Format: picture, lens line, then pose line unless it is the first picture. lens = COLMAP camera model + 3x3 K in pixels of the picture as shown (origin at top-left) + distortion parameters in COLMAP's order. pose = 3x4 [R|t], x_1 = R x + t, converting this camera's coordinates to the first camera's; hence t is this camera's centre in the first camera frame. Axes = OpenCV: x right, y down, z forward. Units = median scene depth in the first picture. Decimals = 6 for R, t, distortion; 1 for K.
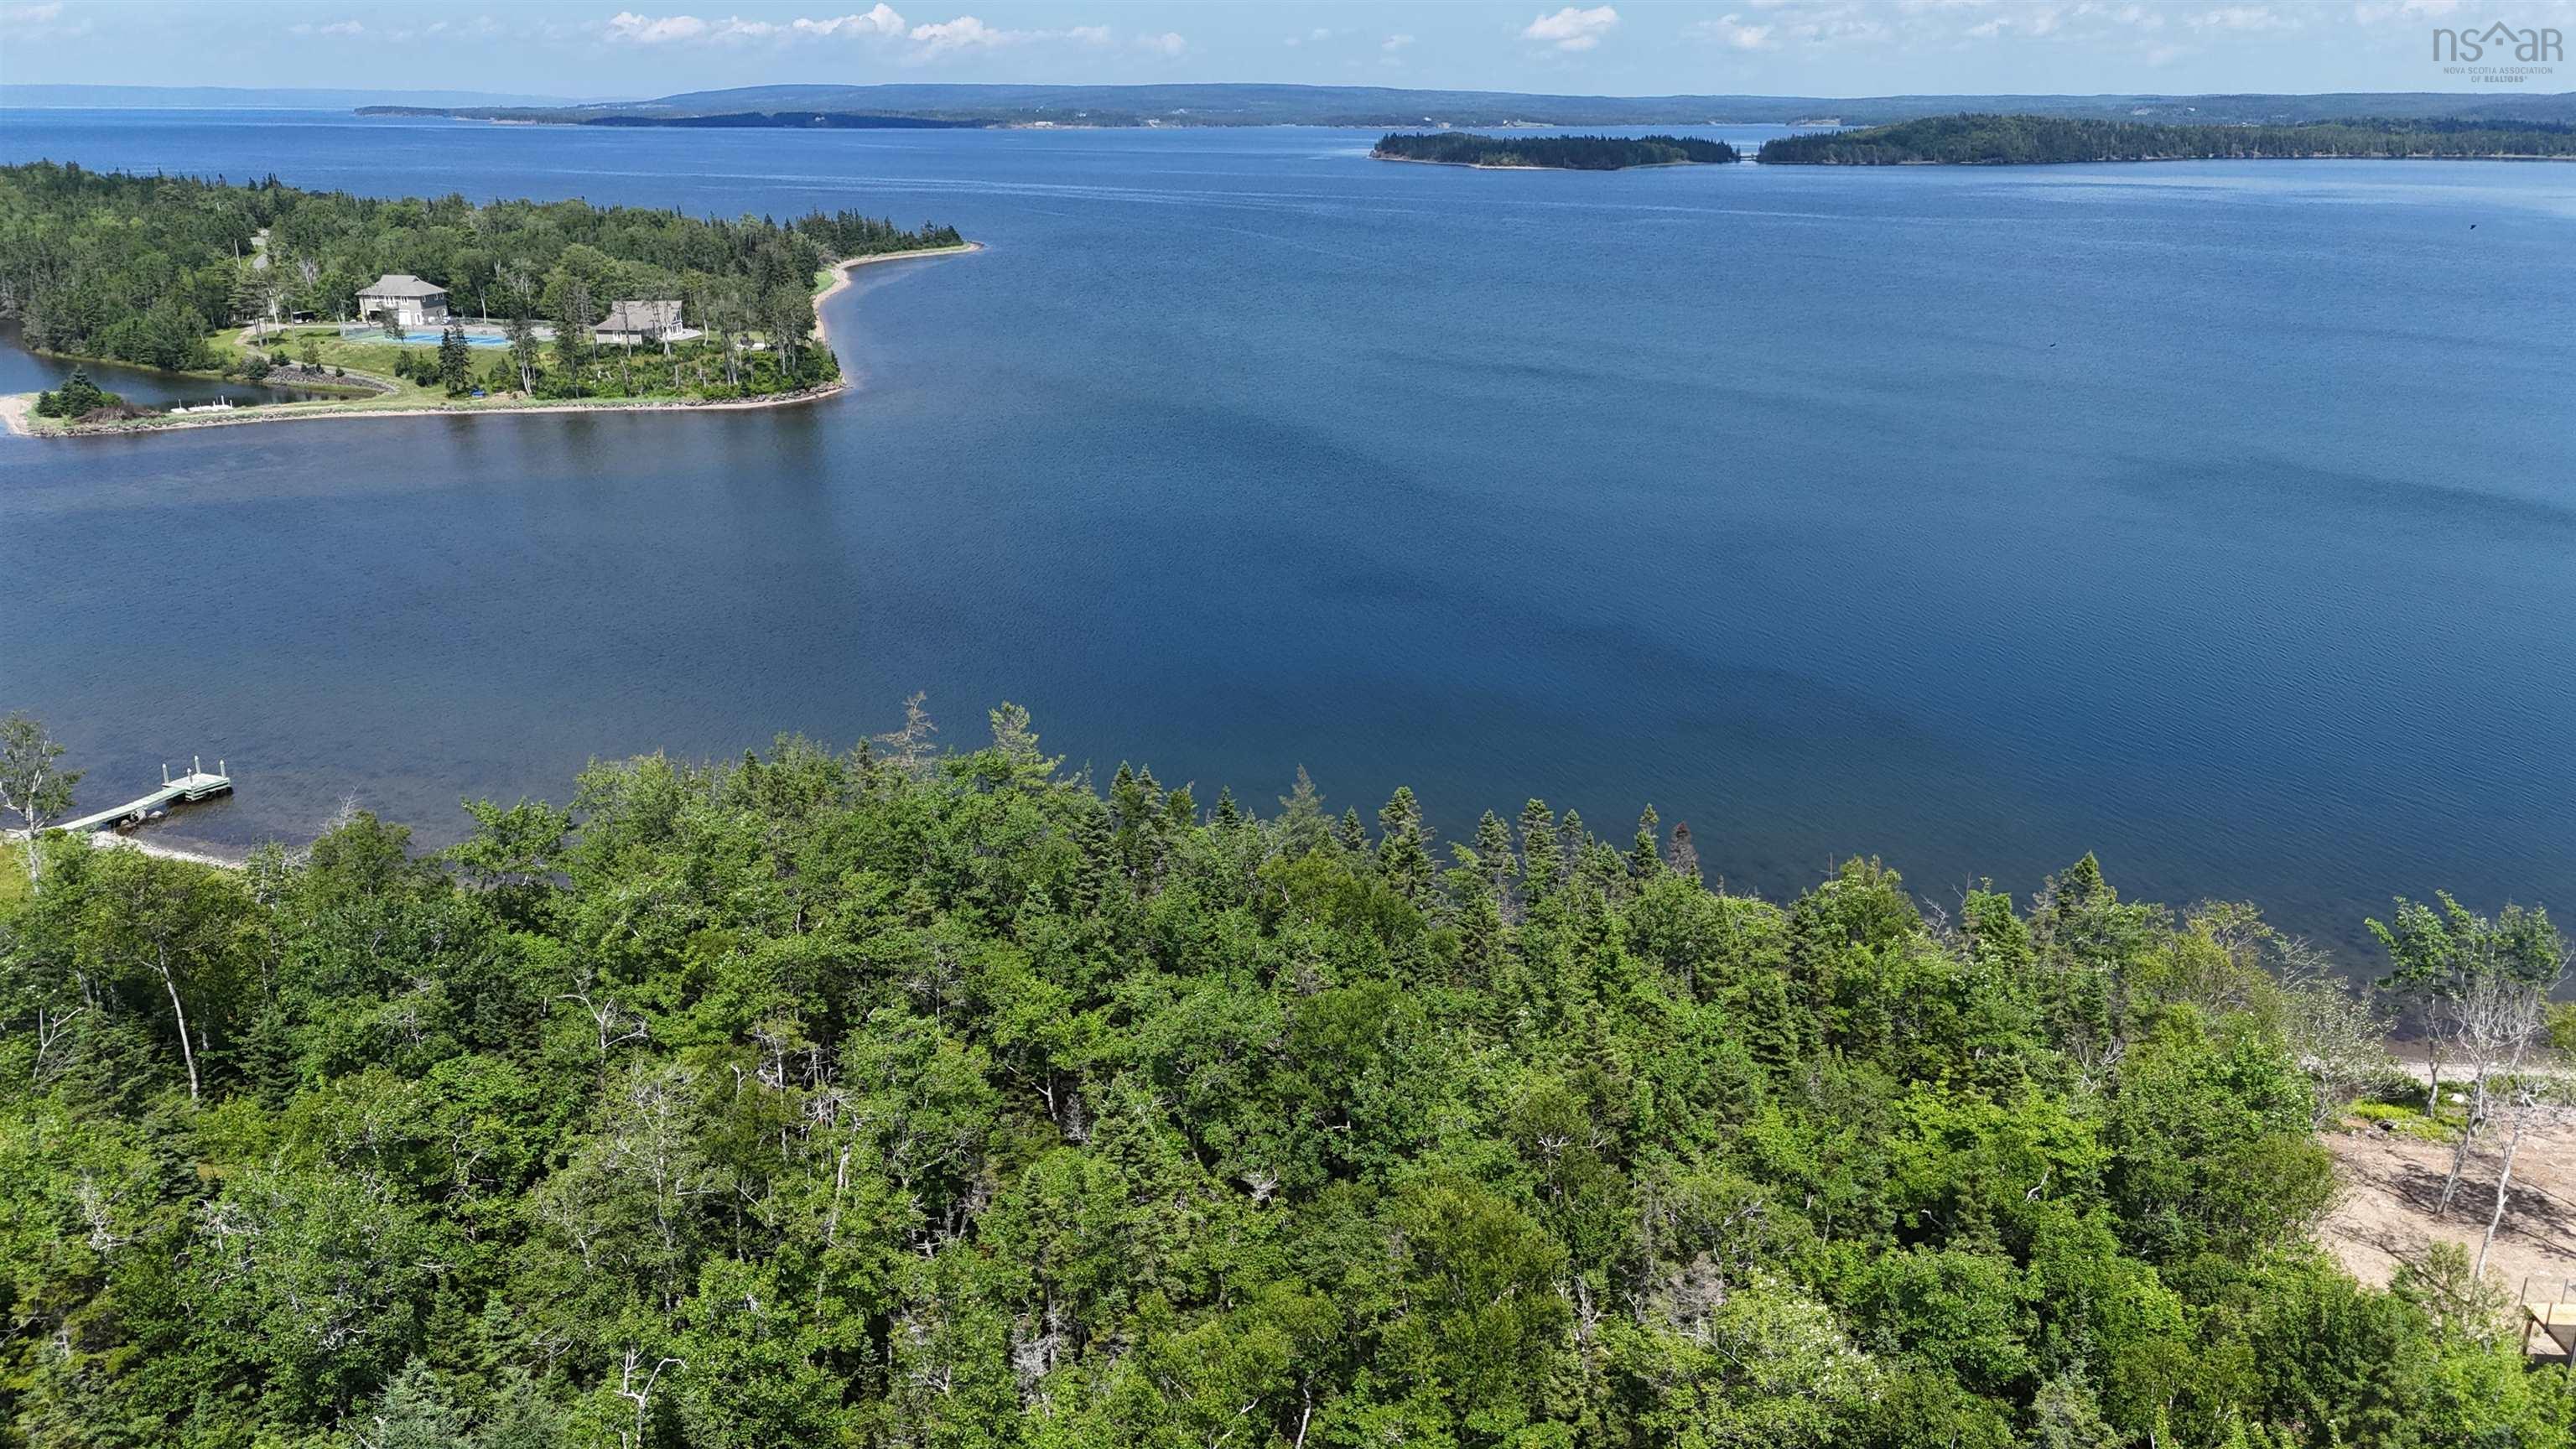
lens RADIAL K [[1886.8, 0, 1302.8], [0, 1886.8, 730.6], [0, 0, 1]] dist [0.053825, -0.046456]
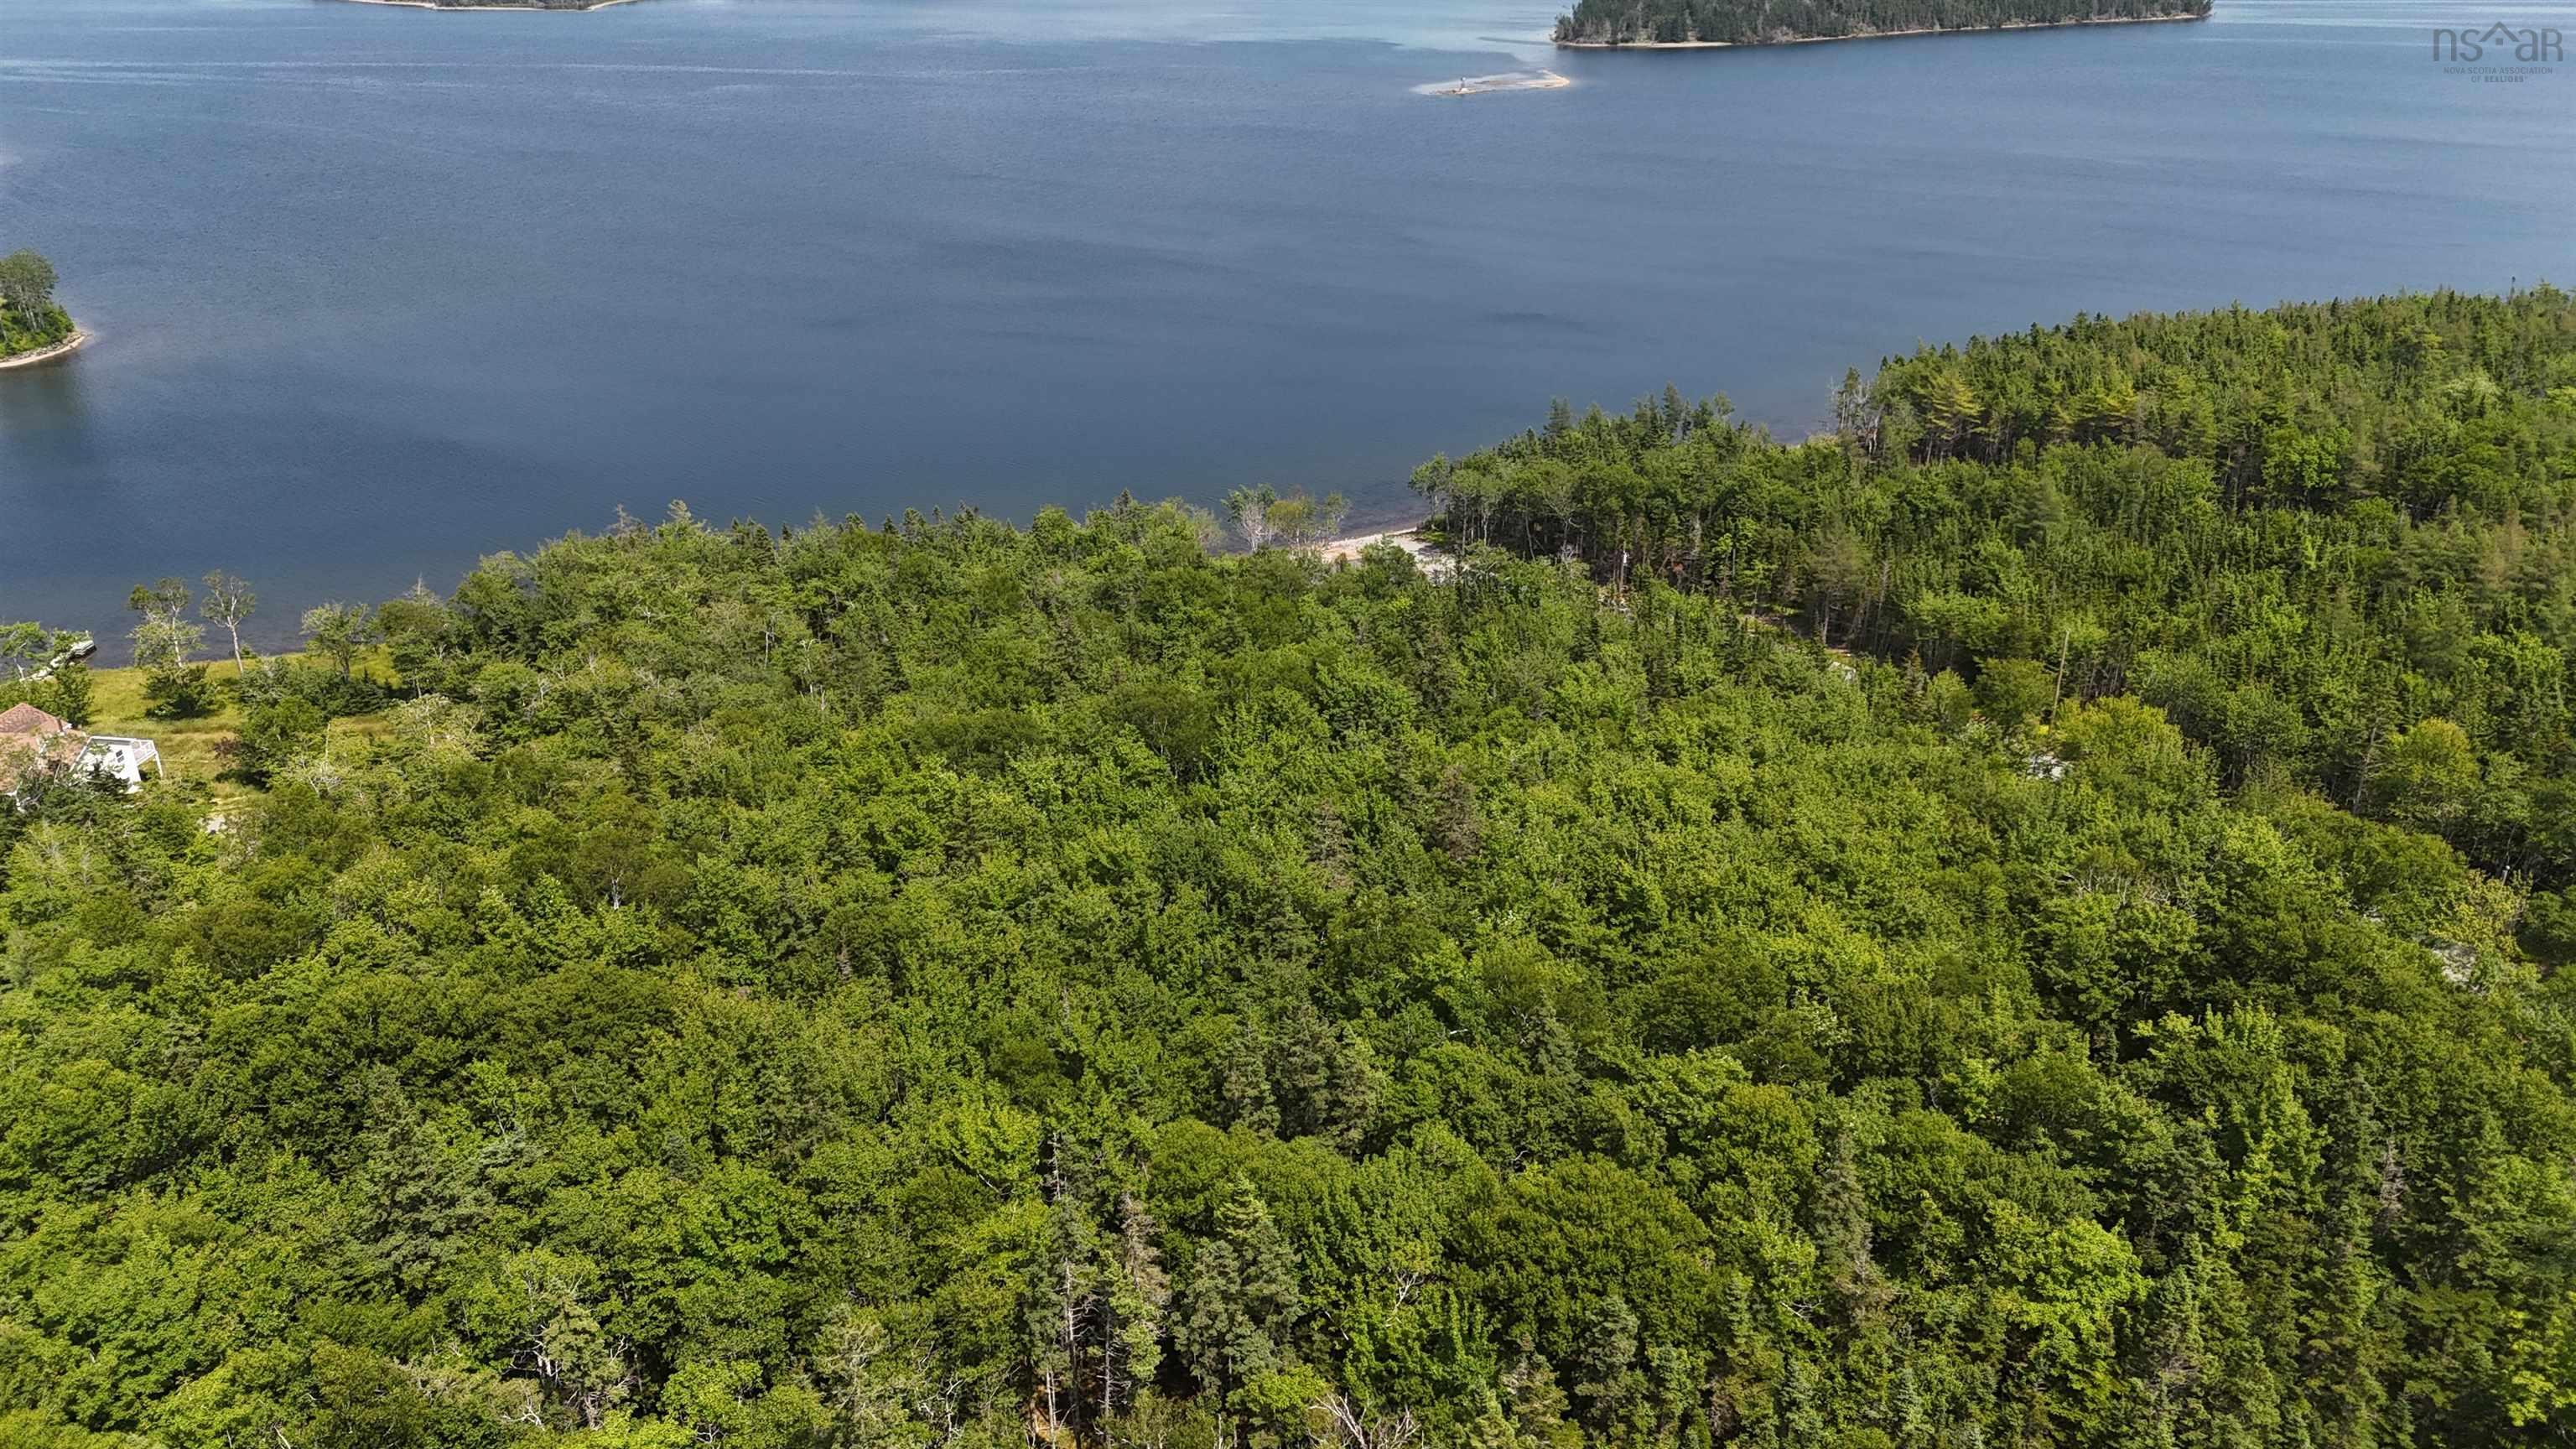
lens RADIAL K [[1880.4, 0, 1301.9], [0, 1880.4, 733.2], [0, 0, 1]] dist [0.066310, -0.066257]
pose [[0.869539, -0.210934, 0.446552, -0.166221], [0.166809, 0.976503, 0.136446, 0.021464], [-0.464841, -0.044156, 0.884293, -0.391611]]
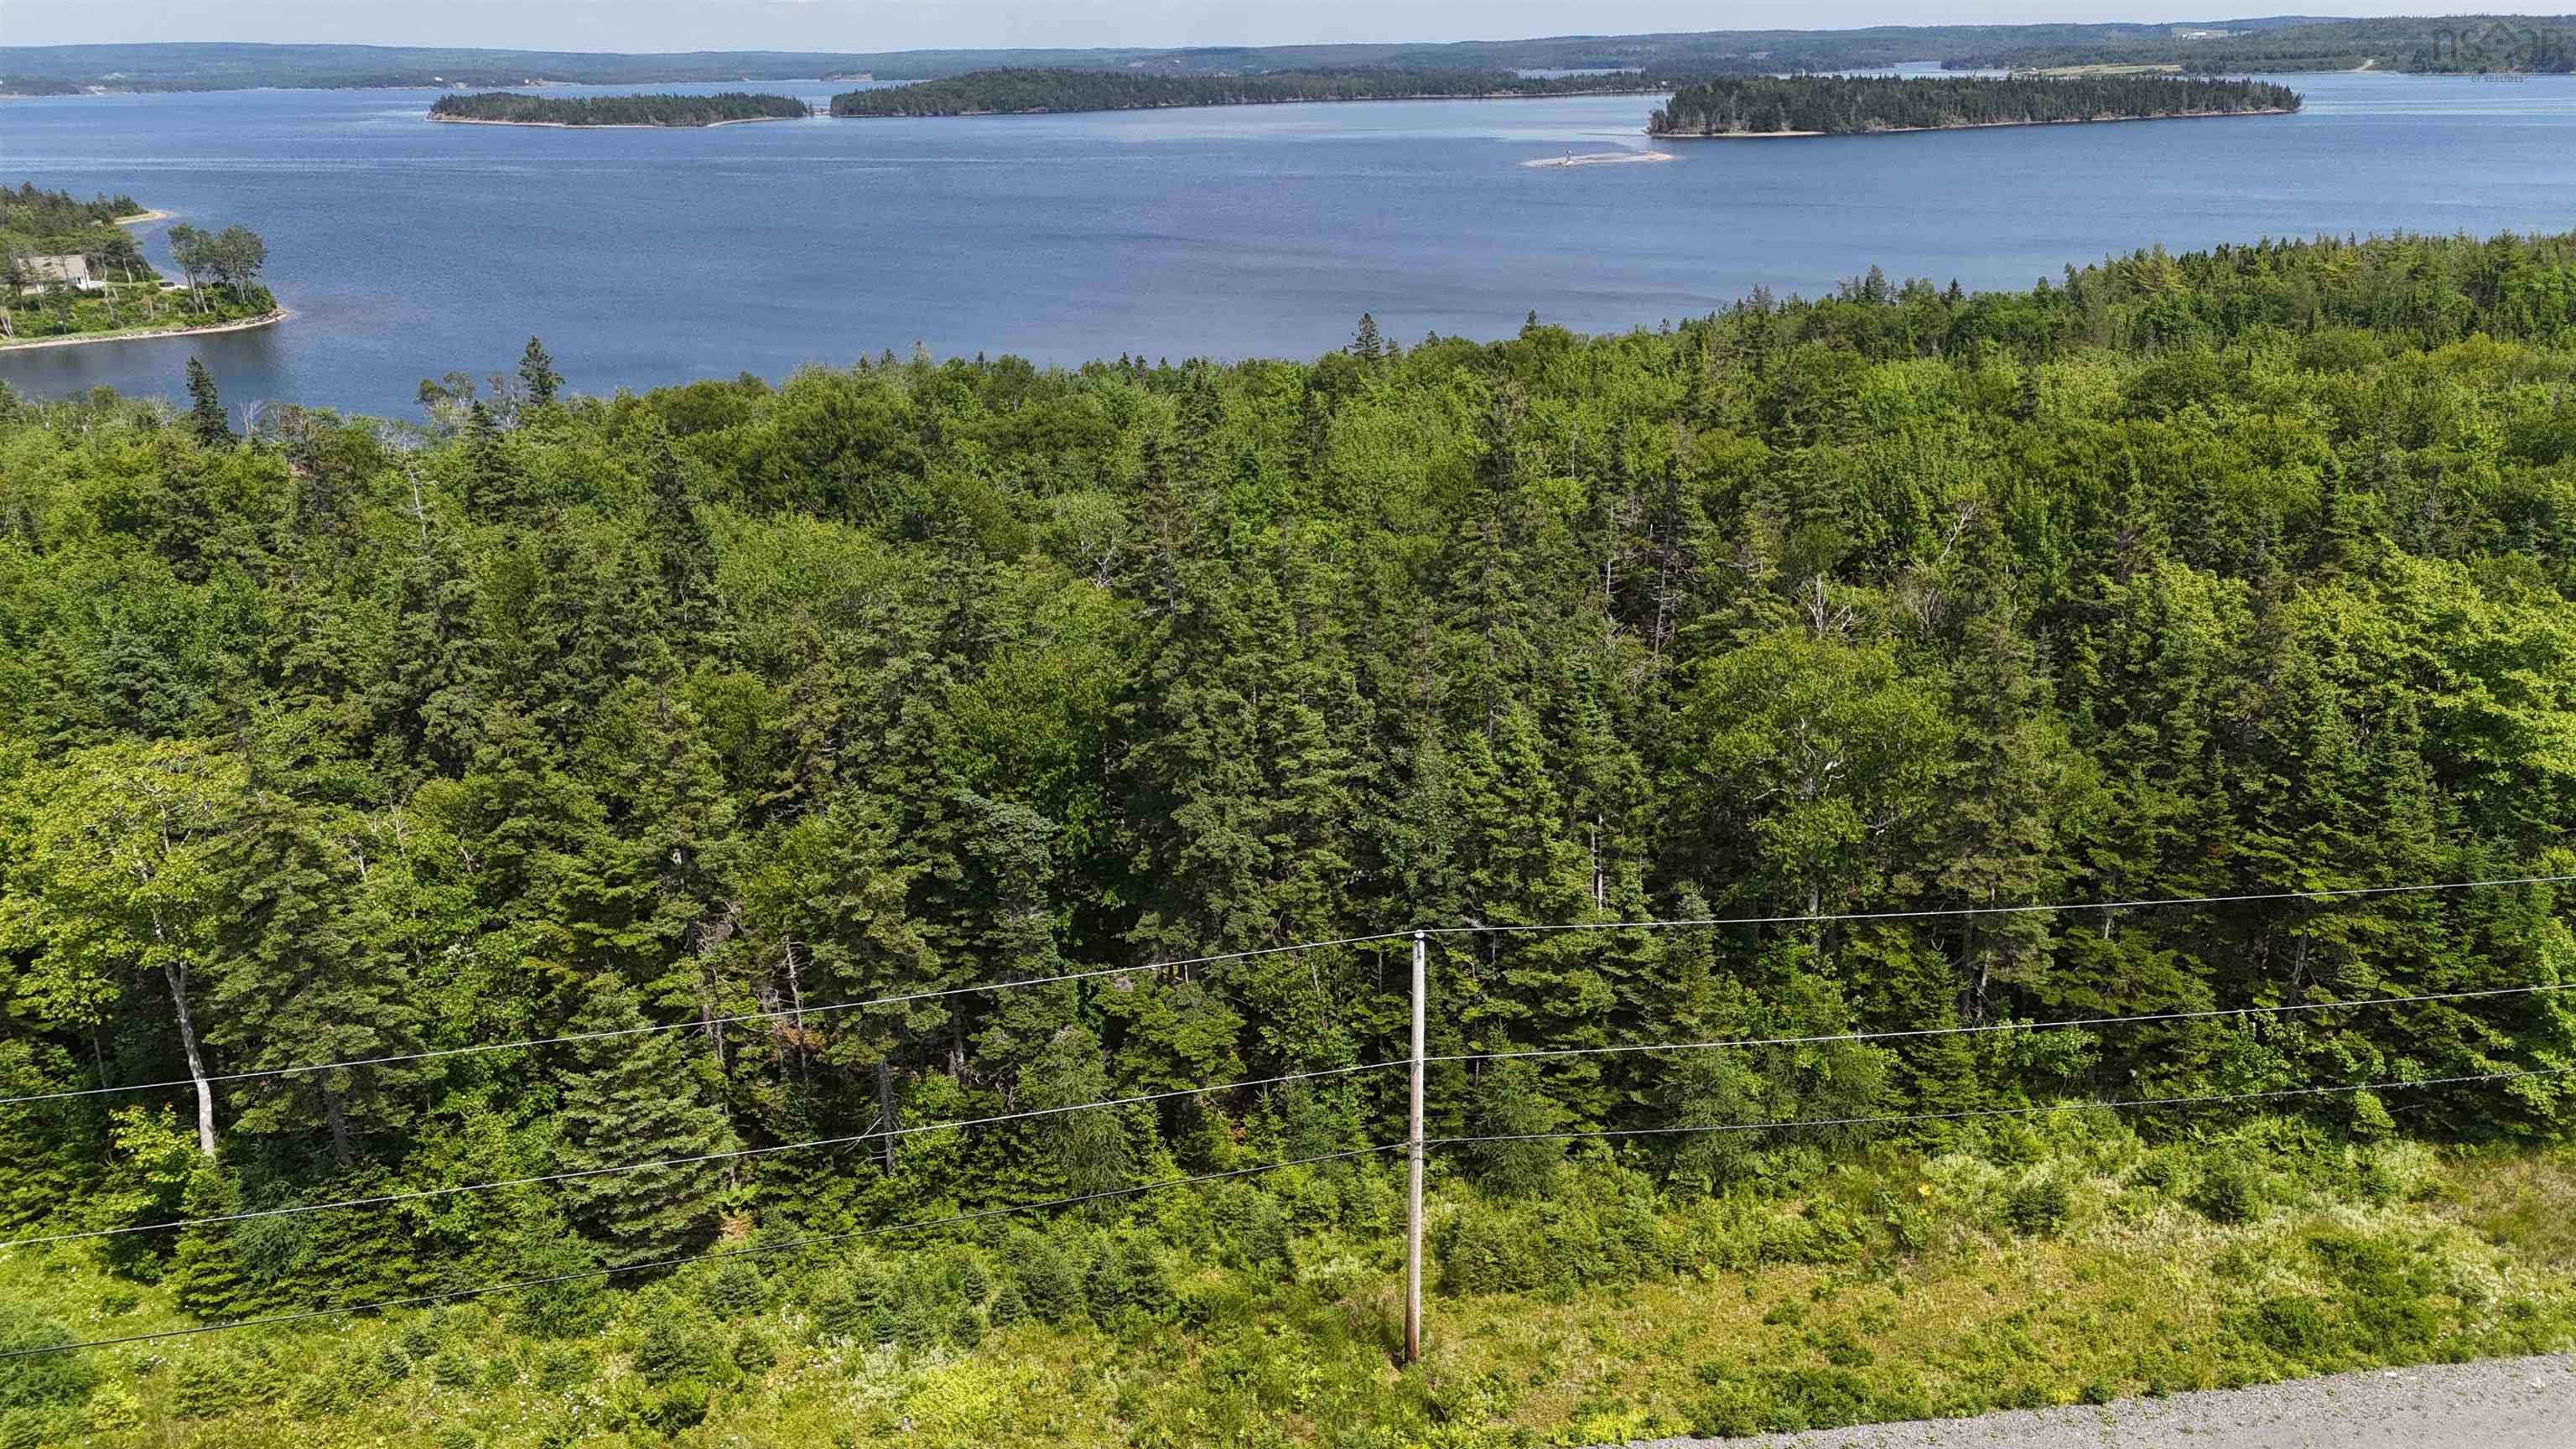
lens RADIAL K [[1877.1, 0, 1304.2], [0, 1877.1, 737.1], [0, 0, 1]] dist [0.057630, -0.048077]
pose [[0.885243, -0.174826, 0.431022, -0.236381], [0.163797, 0.984486, 0.062905, 0.114360], [-0.435333, 0.014914, 0.900146, -0.368603]]
